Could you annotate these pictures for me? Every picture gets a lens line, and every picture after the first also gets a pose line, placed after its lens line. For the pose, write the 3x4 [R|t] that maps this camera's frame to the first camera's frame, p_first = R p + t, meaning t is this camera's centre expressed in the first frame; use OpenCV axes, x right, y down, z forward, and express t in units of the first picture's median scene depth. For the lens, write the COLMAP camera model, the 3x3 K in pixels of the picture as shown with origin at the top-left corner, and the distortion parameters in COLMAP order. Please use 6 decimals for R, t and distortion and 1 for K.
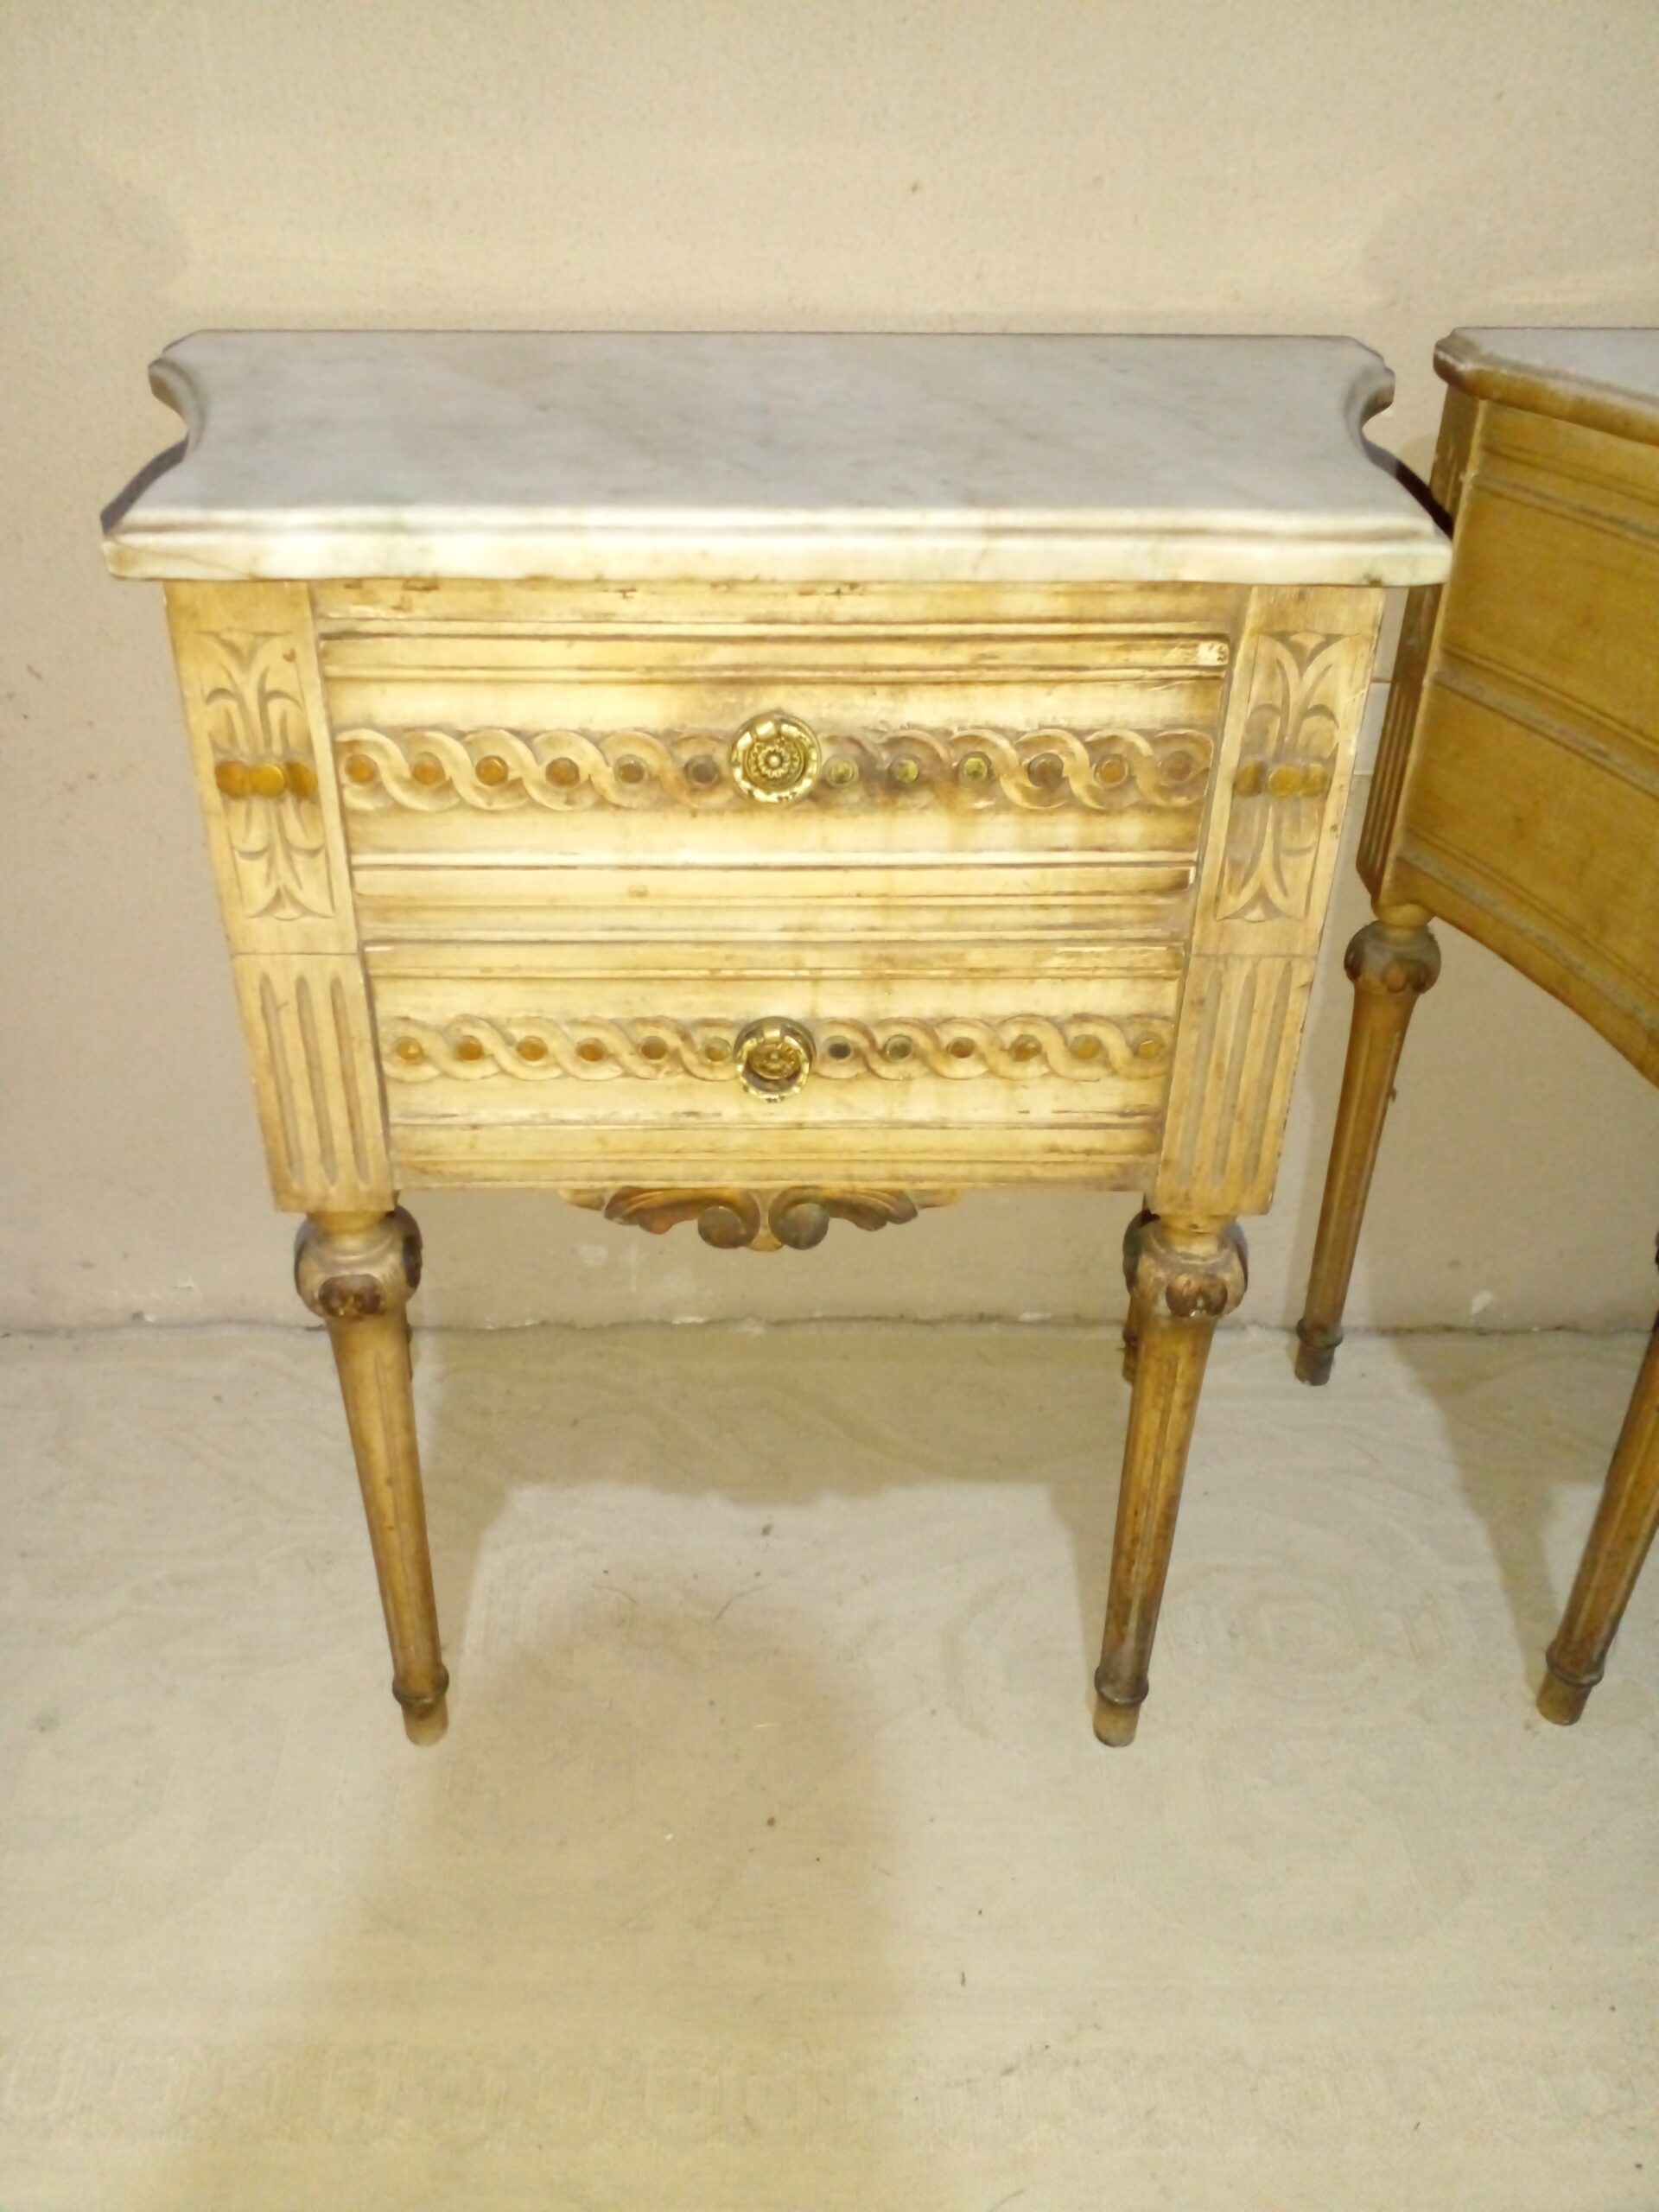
lens RADIAL K [[1746.0, 0, 811.4], [0, 1746.0, 1113.0], [0, 0, 1]] dist [0.138964, -0.321350]
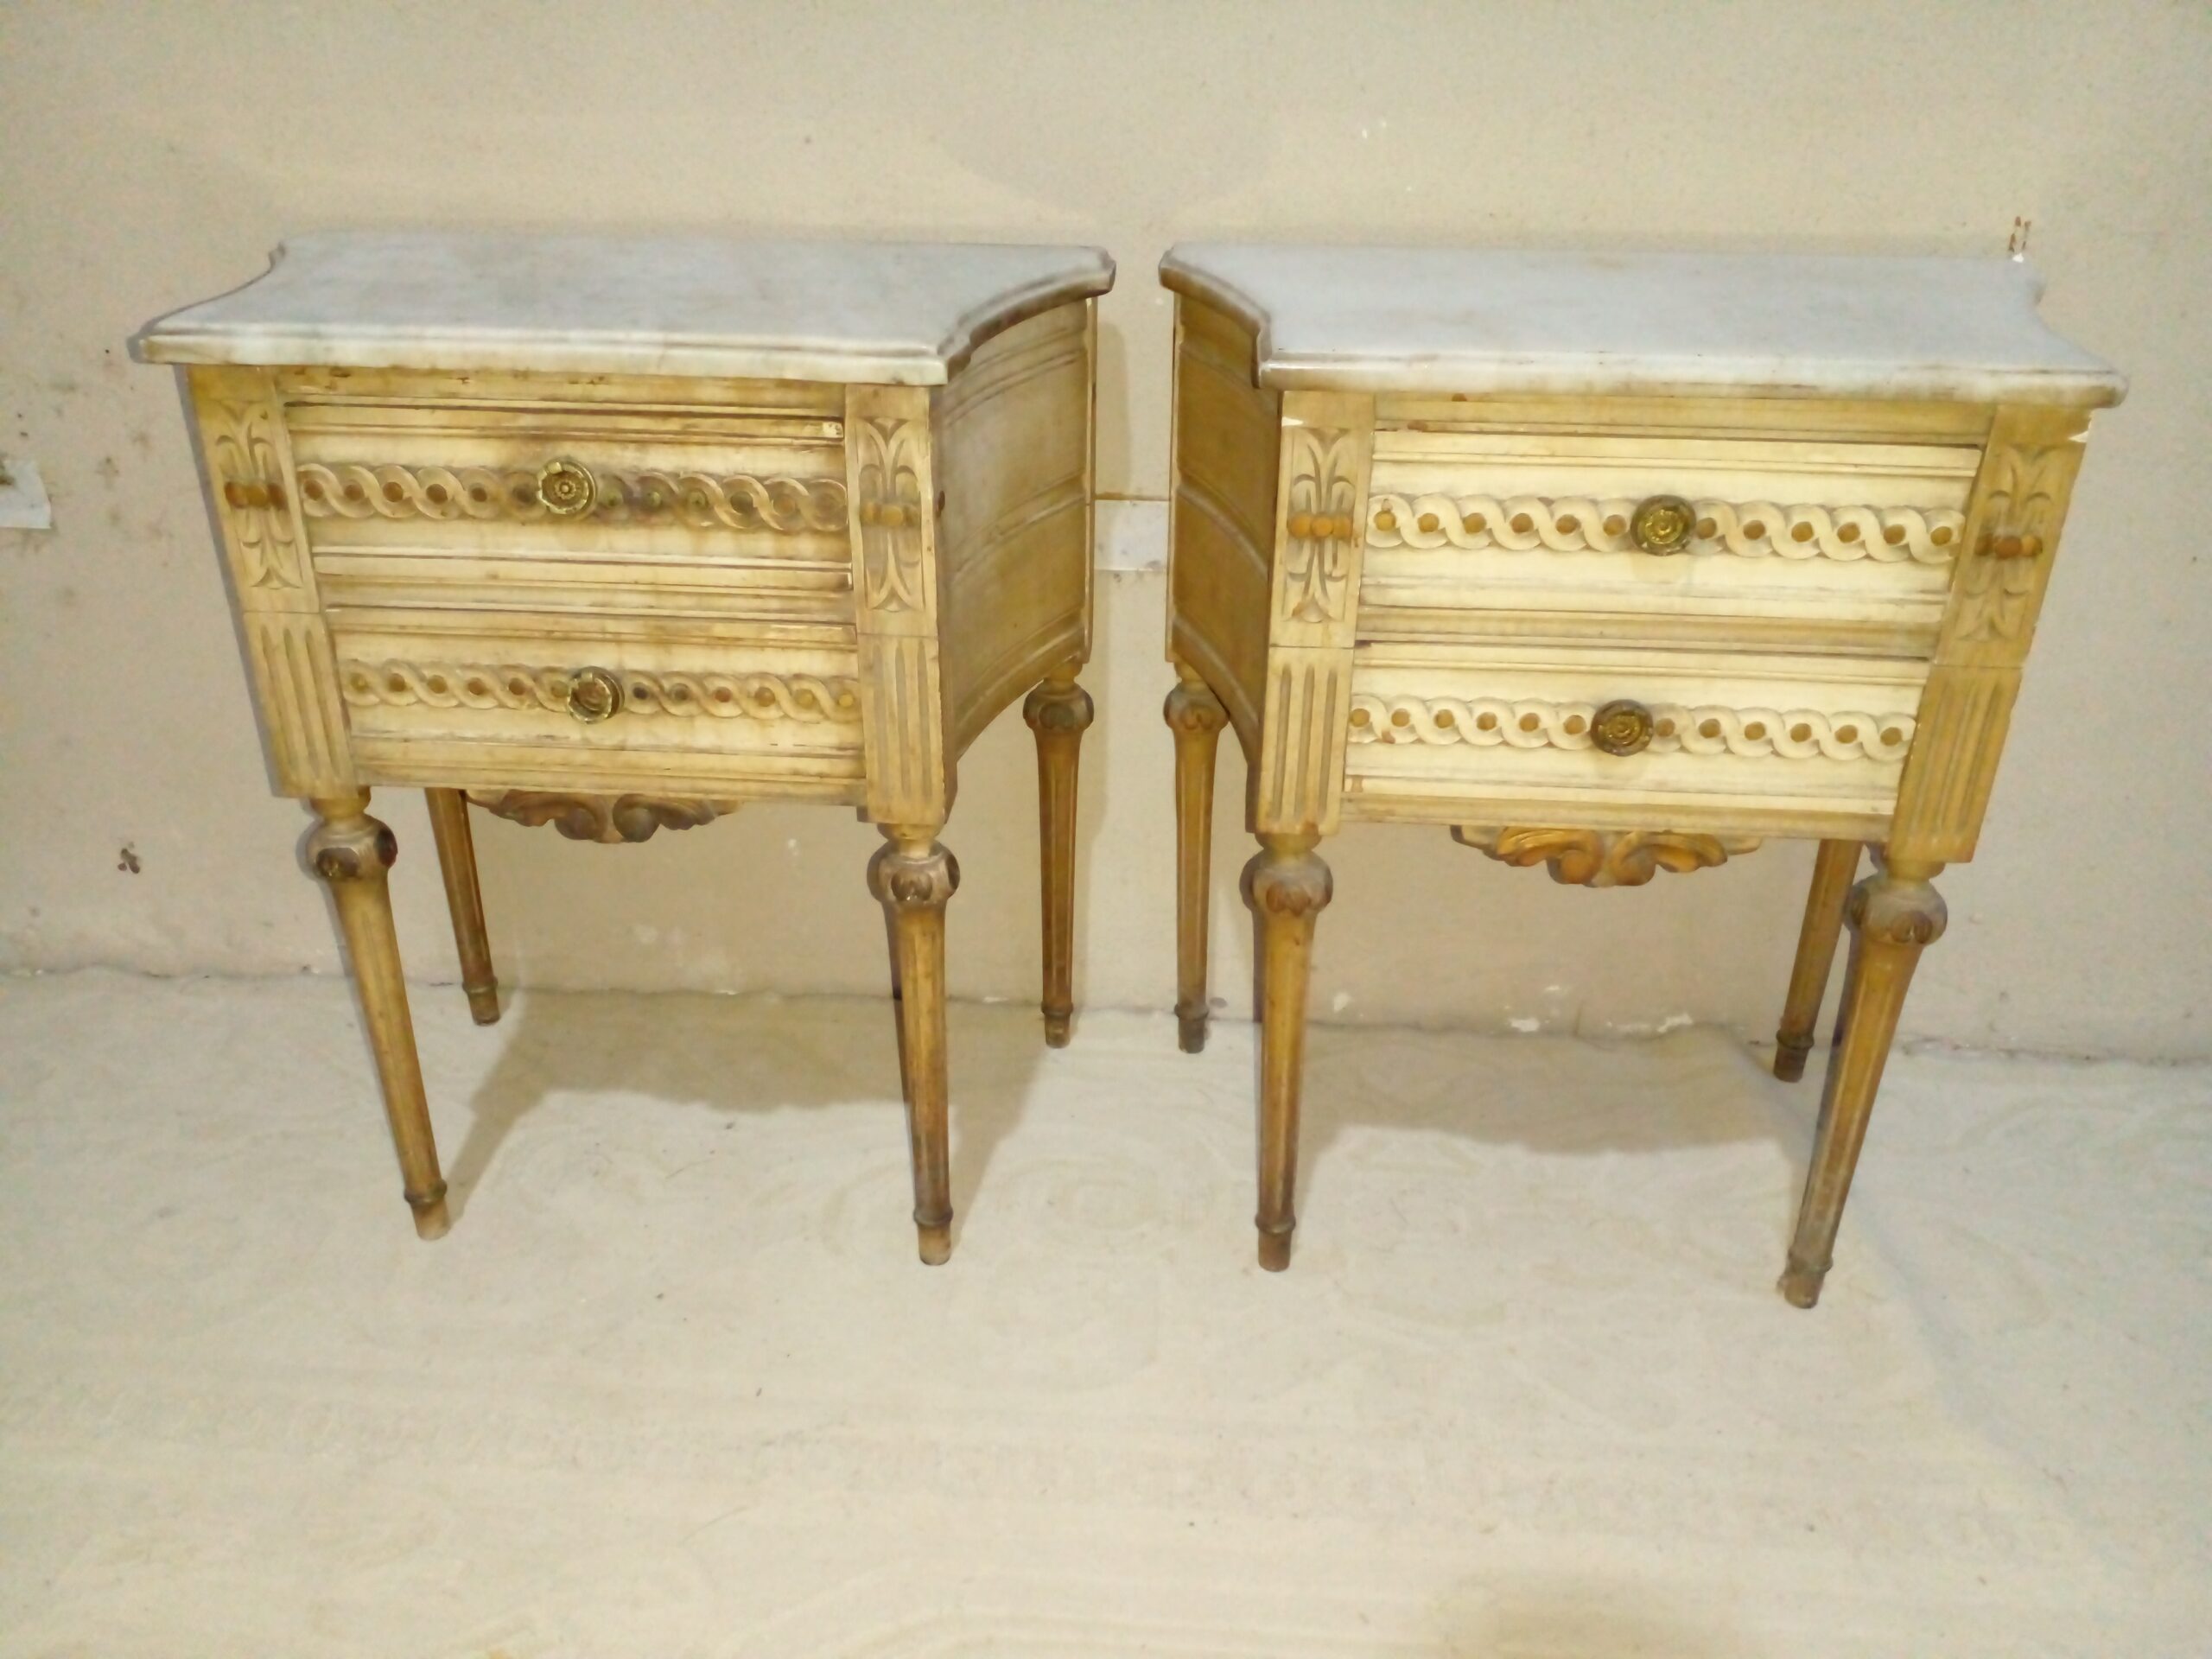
lens RADIAL K [[1731.6, 0, 1129.7], [0, 1731.6, 896.3], [0, 0, 1]] dist [0.106274, -0.240113]
pose [[0.997335, 0.040827, -0.060465, 0.559653], [-0.045172, 0.996357, -0.072333, 0.238461], [0.057292, 0.074871, 0.995546, -0.472723]]
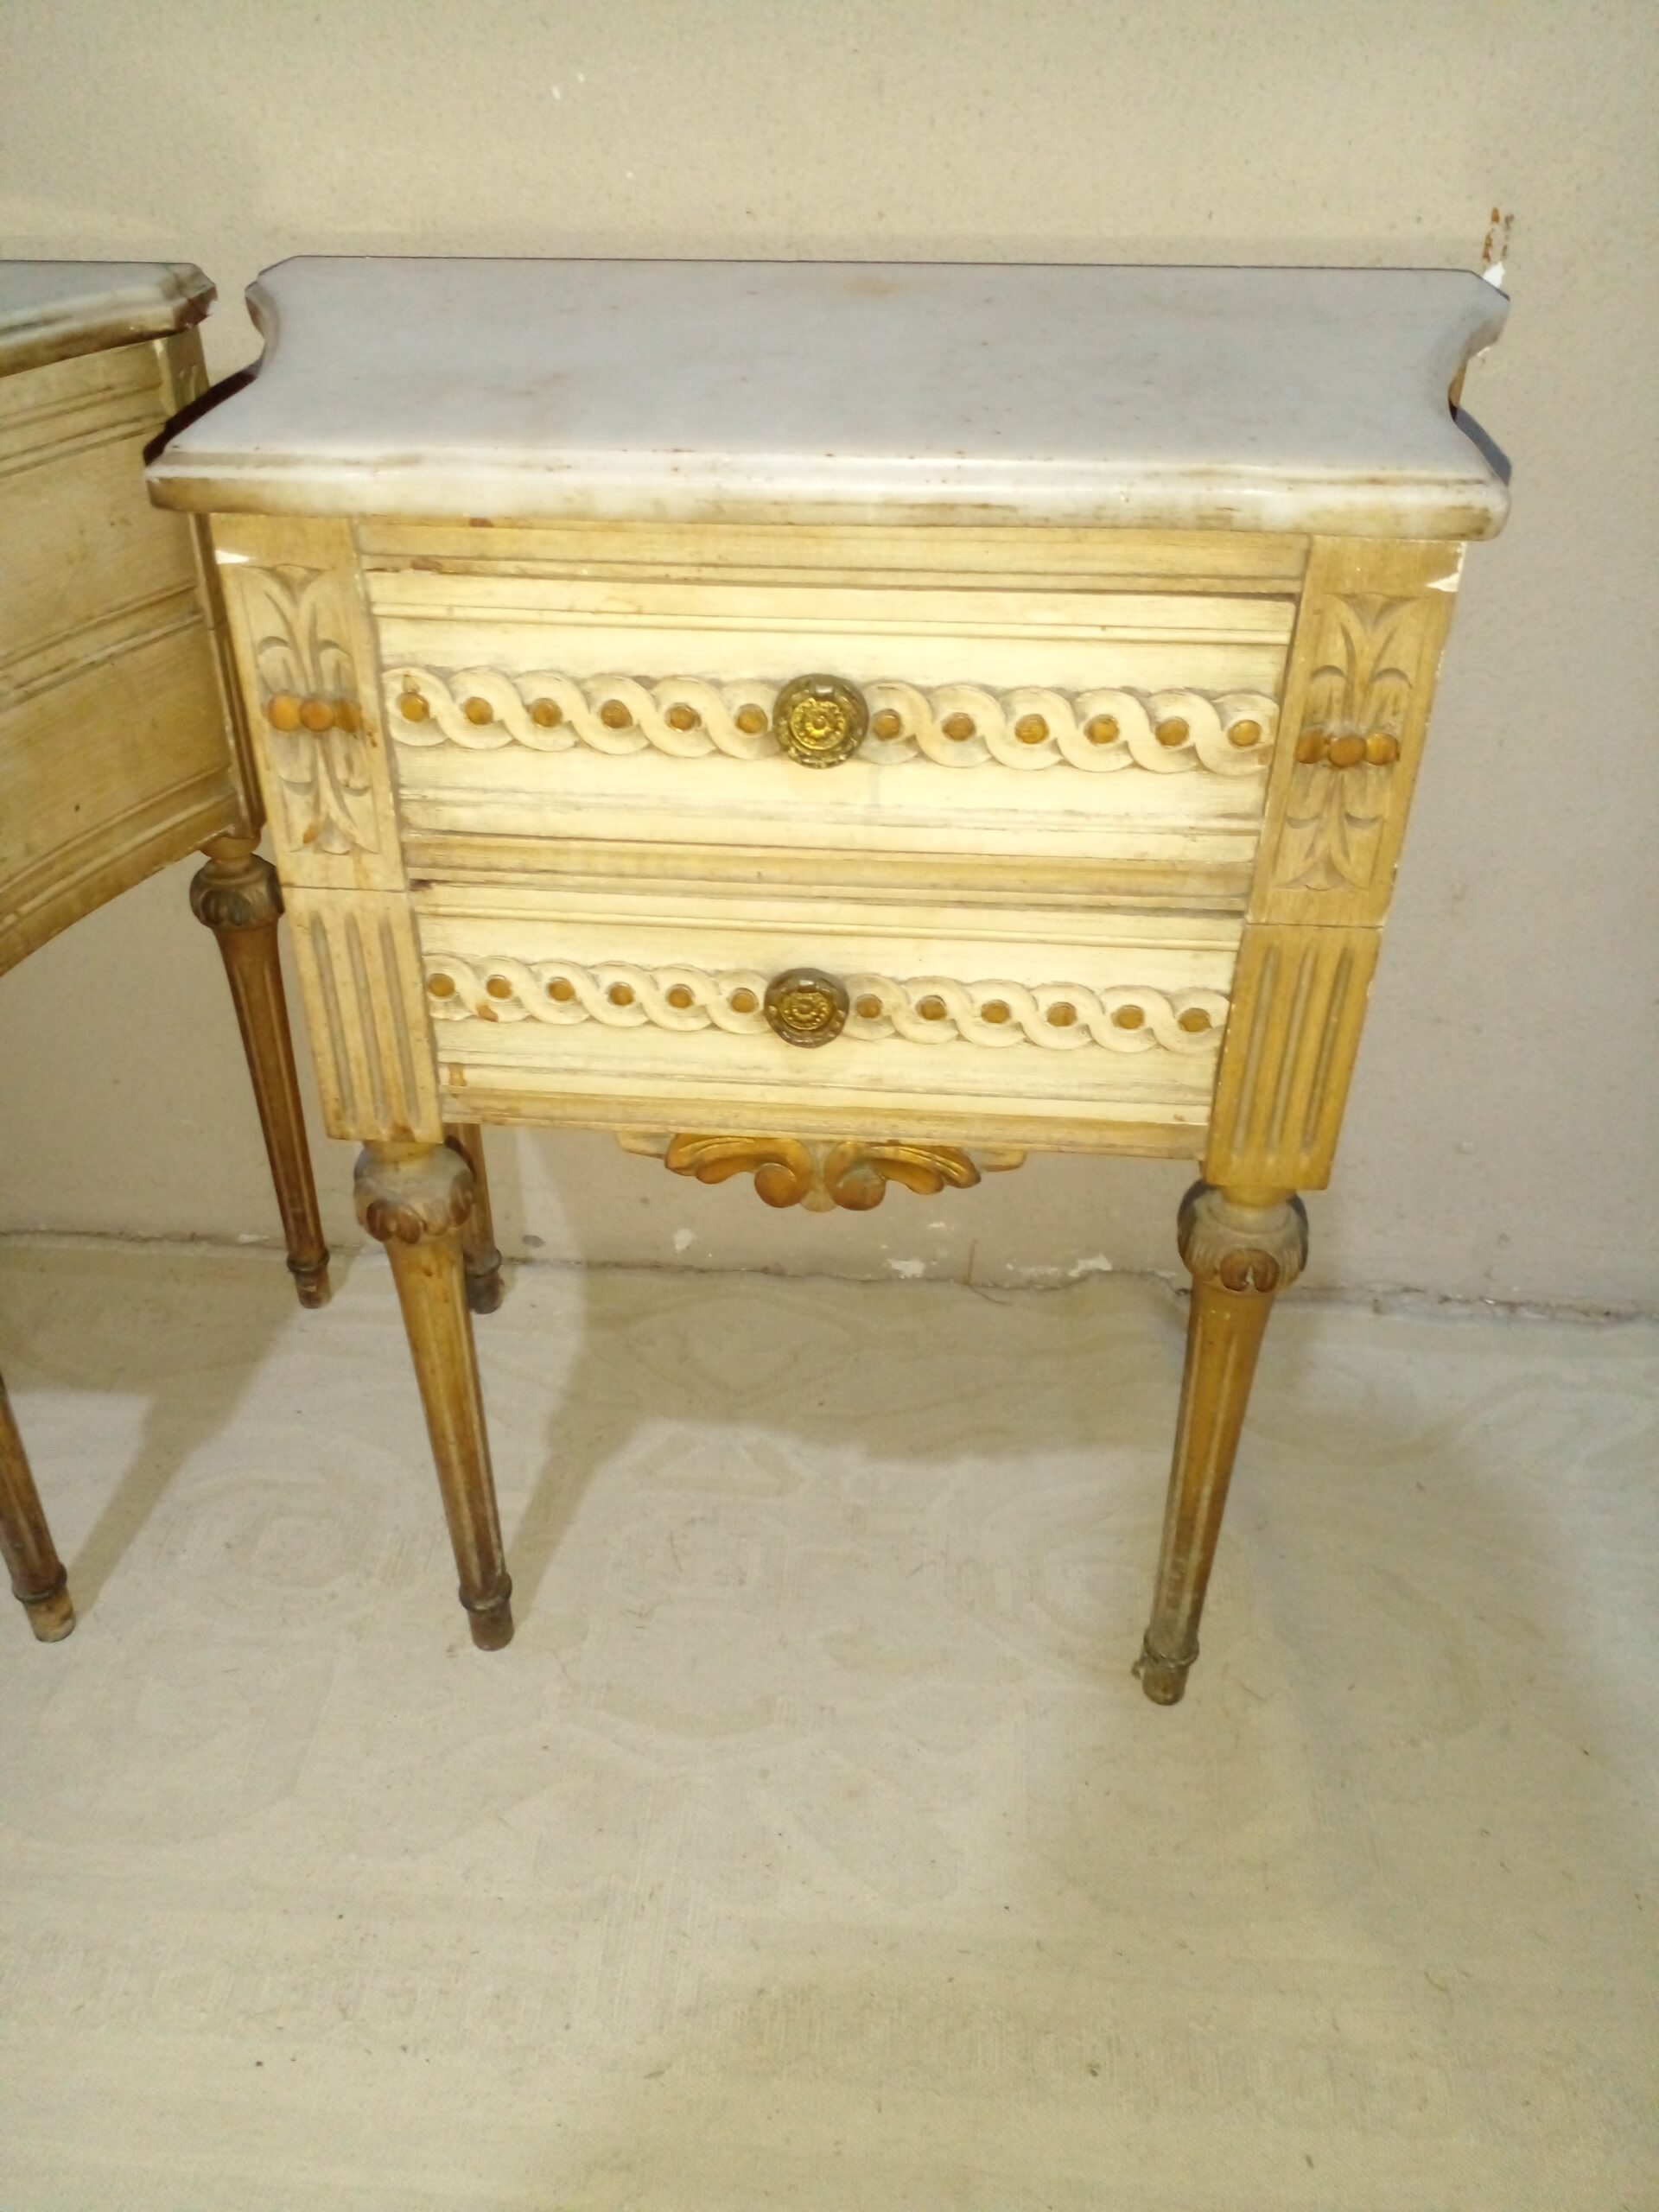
lens RADIAL K [[1746.0, 0, 811.4], [0, 1746.0, 1113.0], [0, 0, 1]] dist [0.138964, -0.321350]
pose [[0.997017, 0.043064, -0.064048, 0.961873], [-0.040759, 0.998489, 0.036864, -0.012255], [0.065538, -0.034144, 0.997266, 0.008746]]
